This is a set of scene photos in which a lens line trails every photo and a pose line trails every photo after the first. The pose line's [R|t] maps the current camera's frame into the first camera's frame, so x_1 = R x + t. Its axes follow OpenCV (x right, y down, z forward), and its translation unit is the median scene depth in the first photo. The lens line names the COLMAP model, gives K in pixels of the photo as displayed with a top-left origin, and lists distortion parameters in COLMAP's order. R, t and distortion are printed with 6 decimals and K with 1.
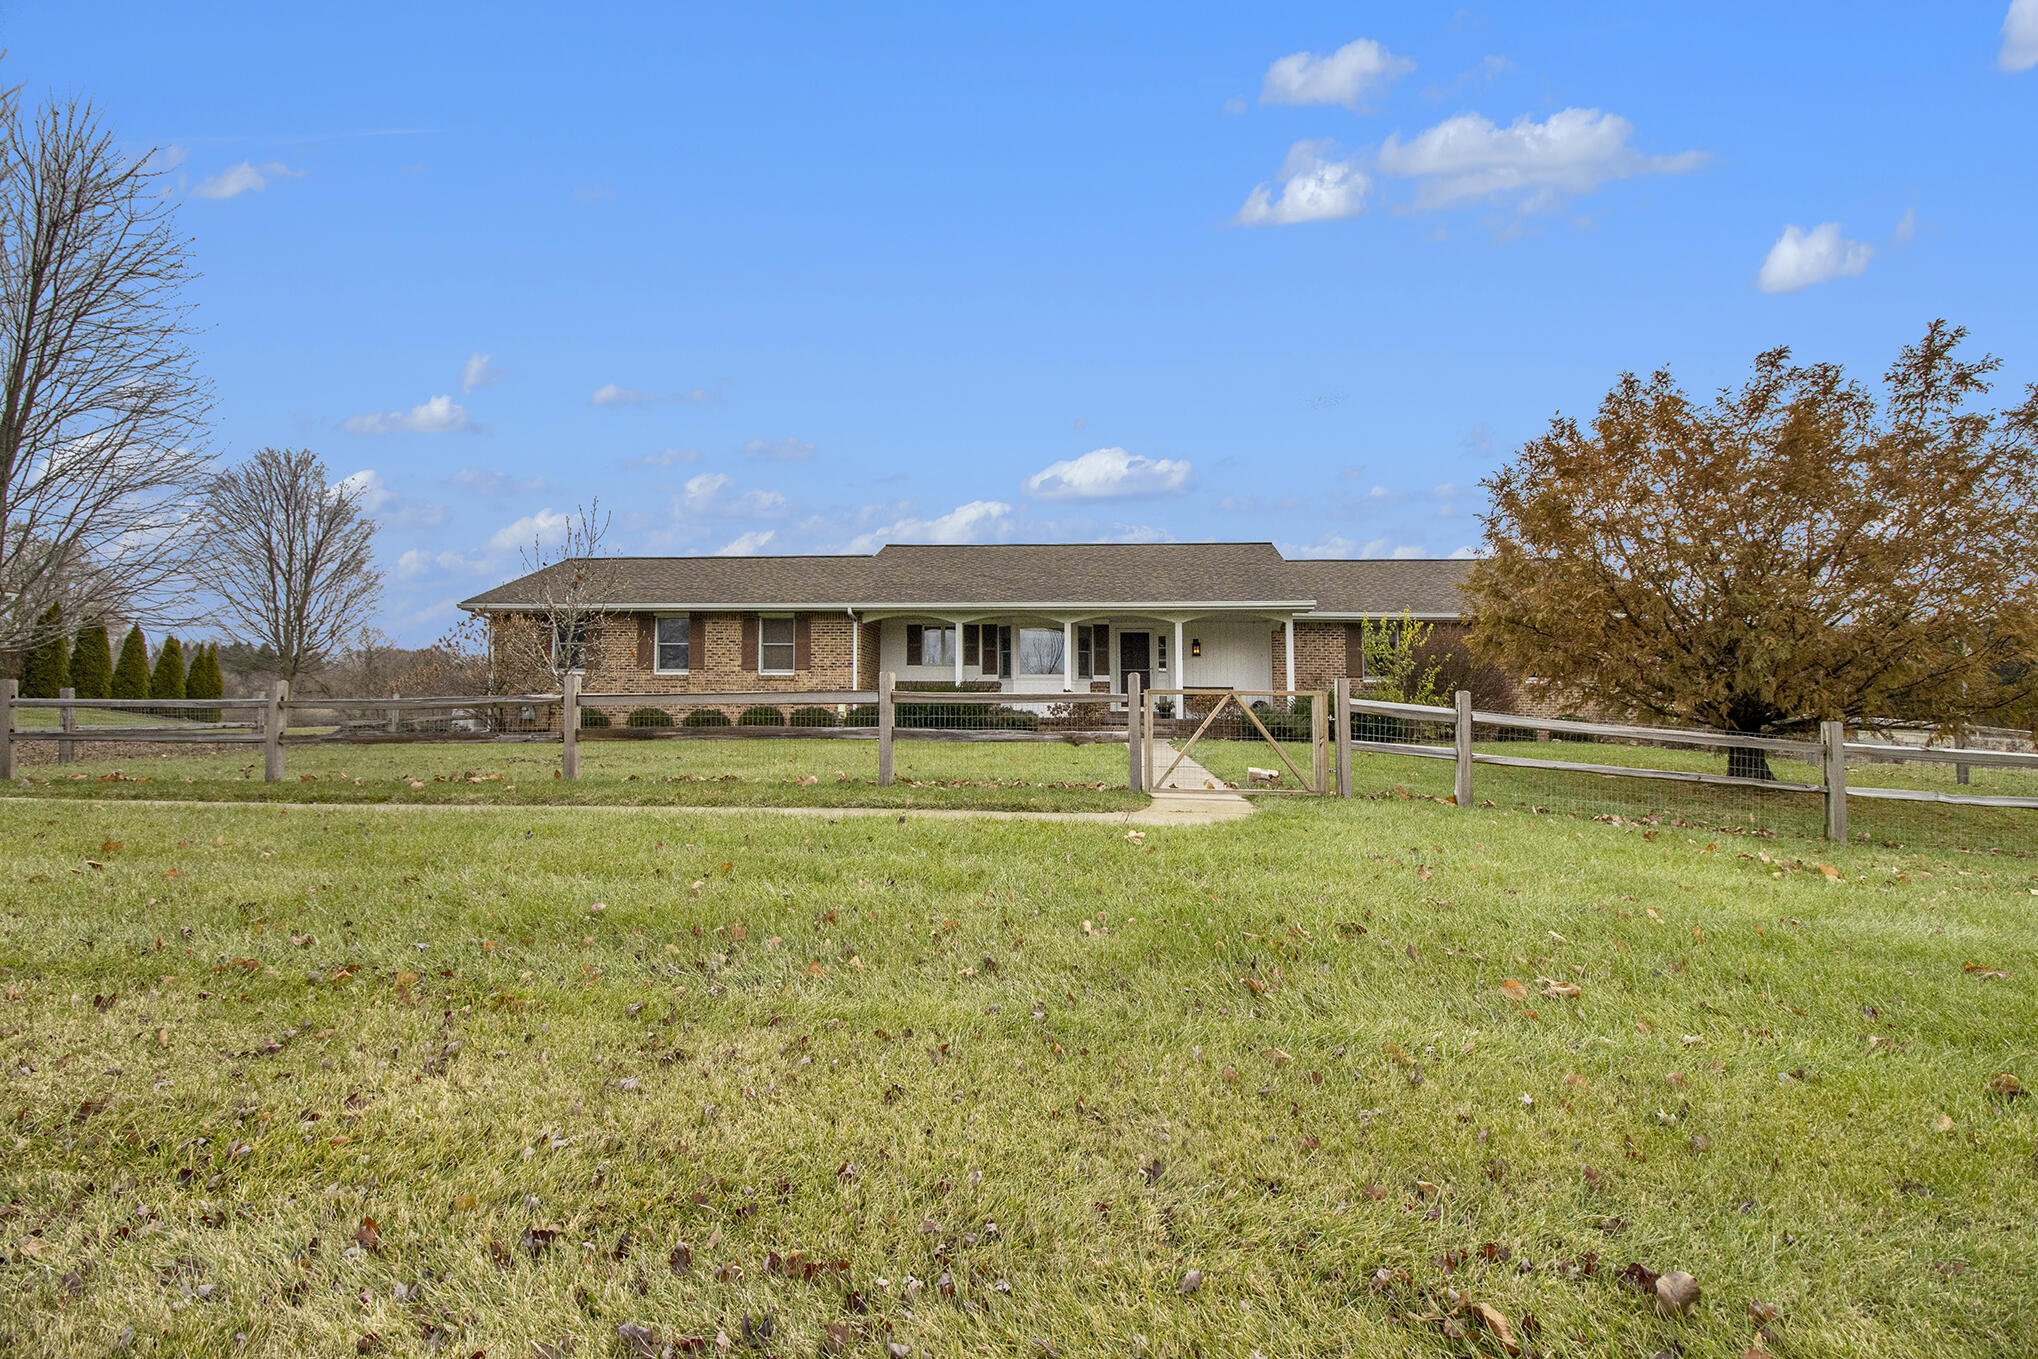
lens RADIAL K [[952.1, 0, 1021.3], [0, 952.1, 667.0], [0, 0, 1]] dist [-0.011198, -0.000785]
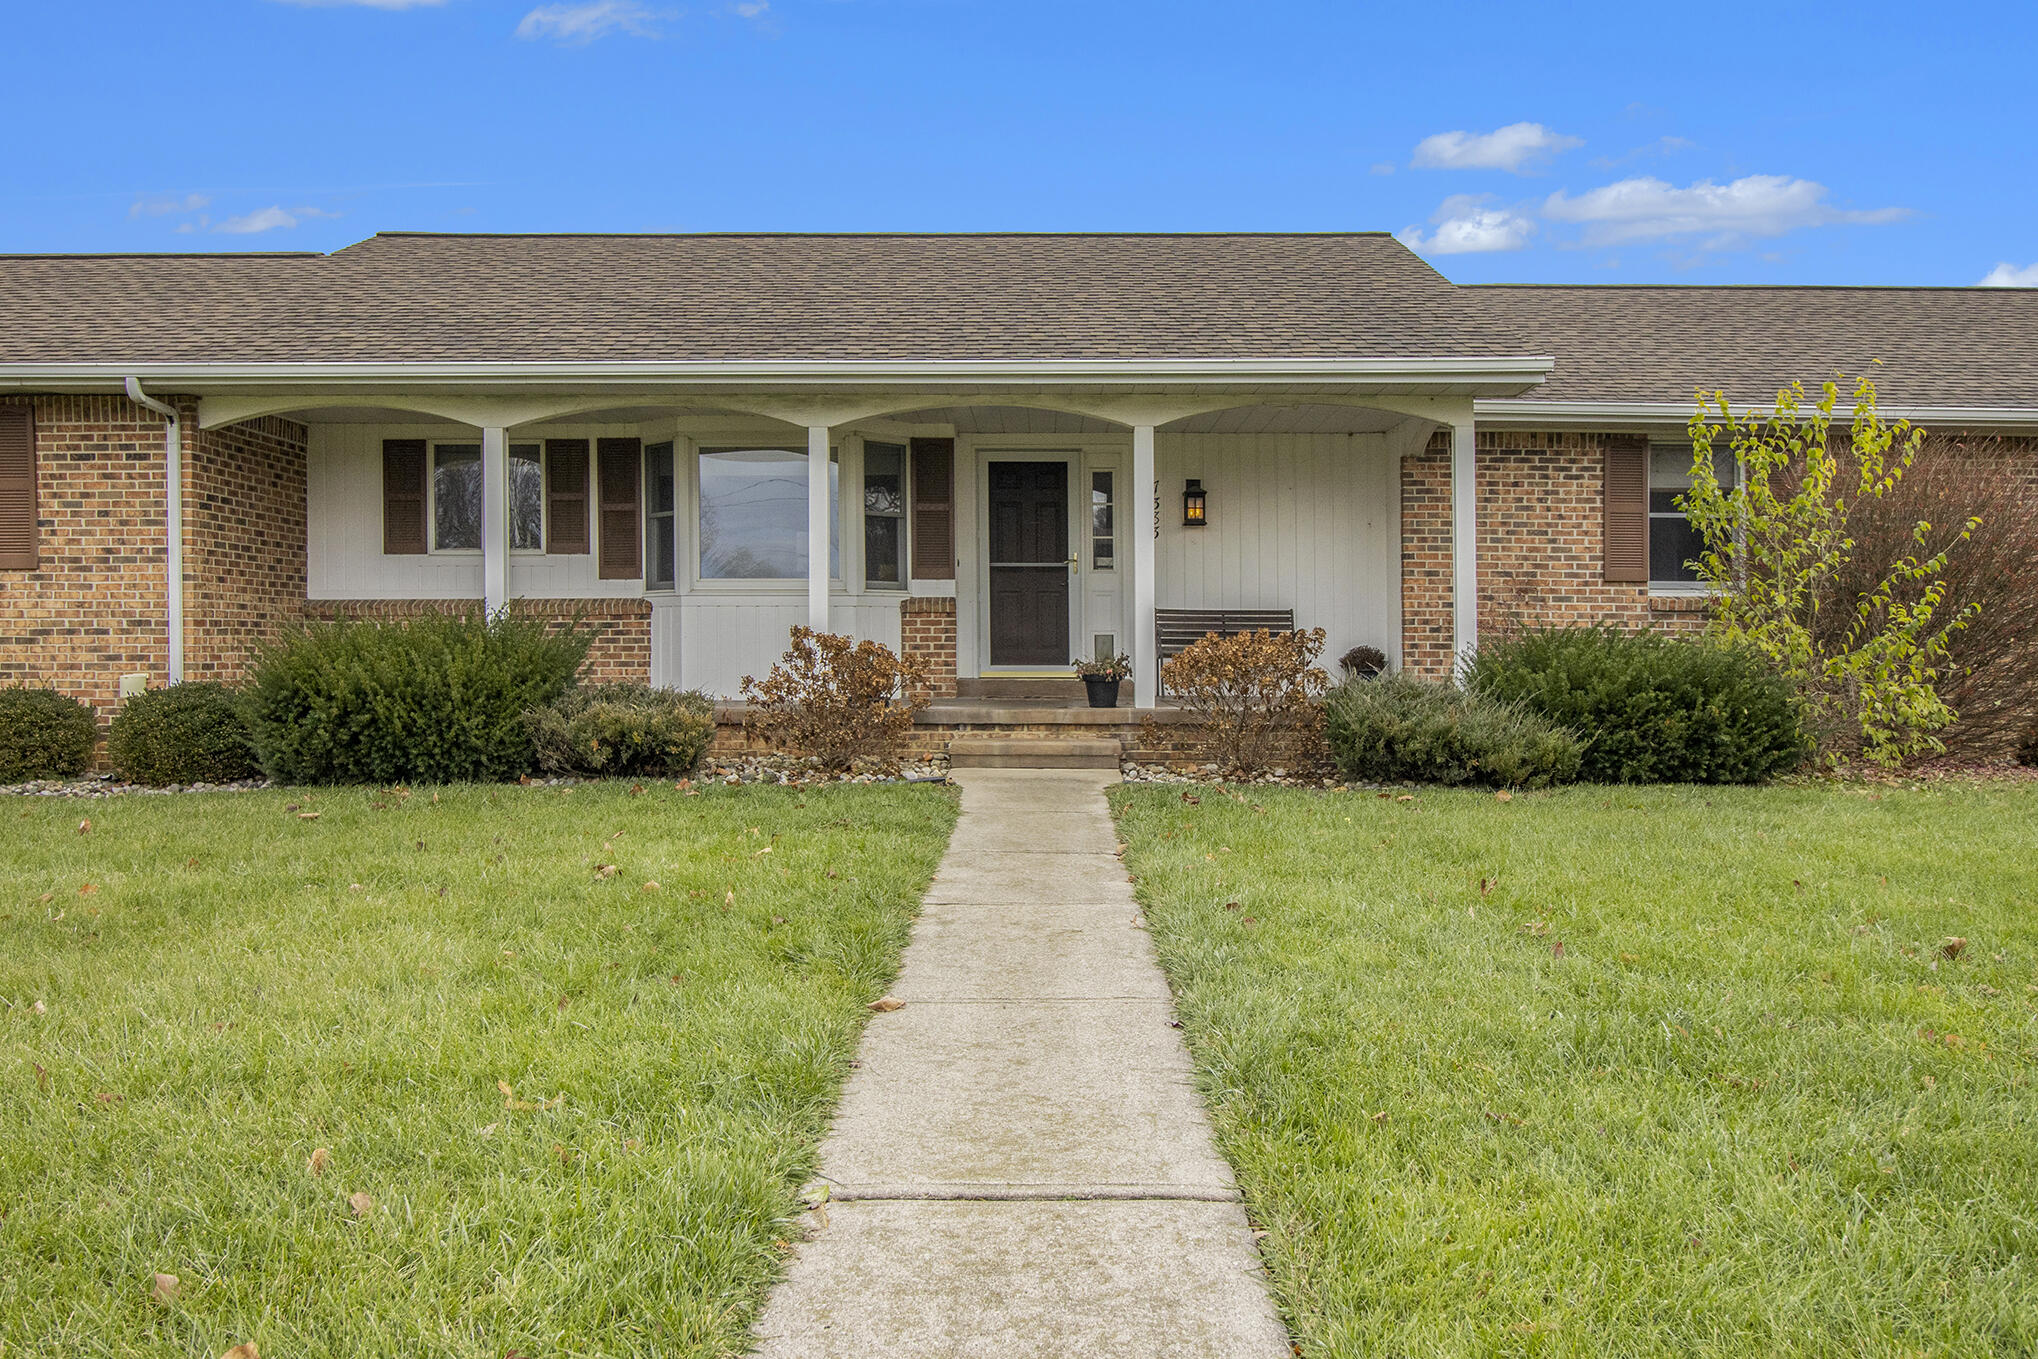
lens RADIAL K [[1674.3, 0, 1019.0], [0, 1674.3, 679.5], [0, 0, 1]] dist [-0.004180, -0.000795]
pose [[0.996947, -0.010691, 0.077343, 0.070495], [0.004723, 0.997025, 0.076936, -0.002337], [-0.077936, -0.076336, 0.994032, 0.385457]]
